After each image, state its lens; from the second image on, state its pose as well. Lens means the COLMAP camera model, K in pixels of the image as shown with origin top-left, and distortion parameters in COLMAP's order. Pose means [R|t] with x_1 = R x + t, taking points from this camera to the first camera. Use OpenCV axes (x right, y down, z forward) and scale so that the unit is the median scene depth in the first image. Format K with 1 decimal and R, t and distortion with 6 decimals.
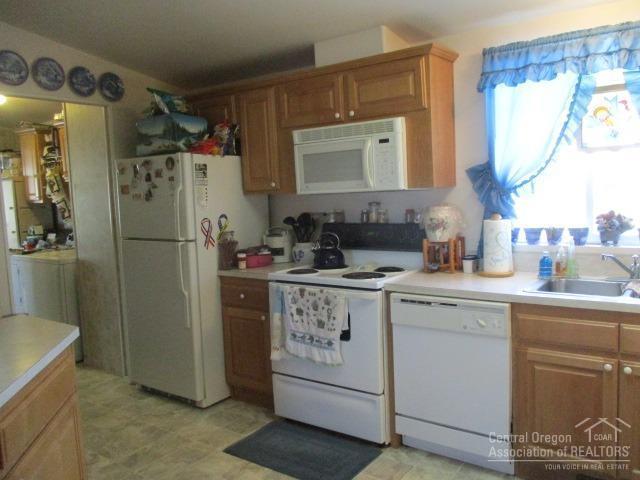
lens RADIAL K [[535.9, 0, 320.9], [0, 535.9, 241.0], [0, 0, 1]] dist [-0.016779, -0.003887]
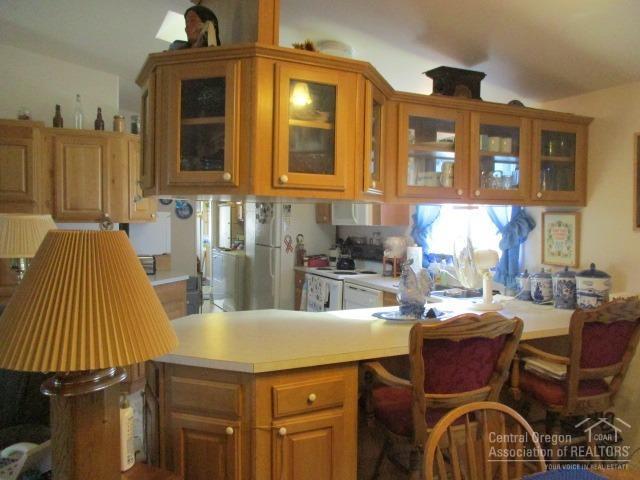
lens RADIAL K [[535.9, 0, 319.9], [0, 535.9, 238.6], [0, 0, 1]] dist [-0.016779, -0.003887]
pose [[0.871096, 0.068589, -0.486299, 0.730825], [-0.094416, 0.995117, -0.028772, 0.008941], [0.481951, 0.070977, 0.873318, -0.487038]]
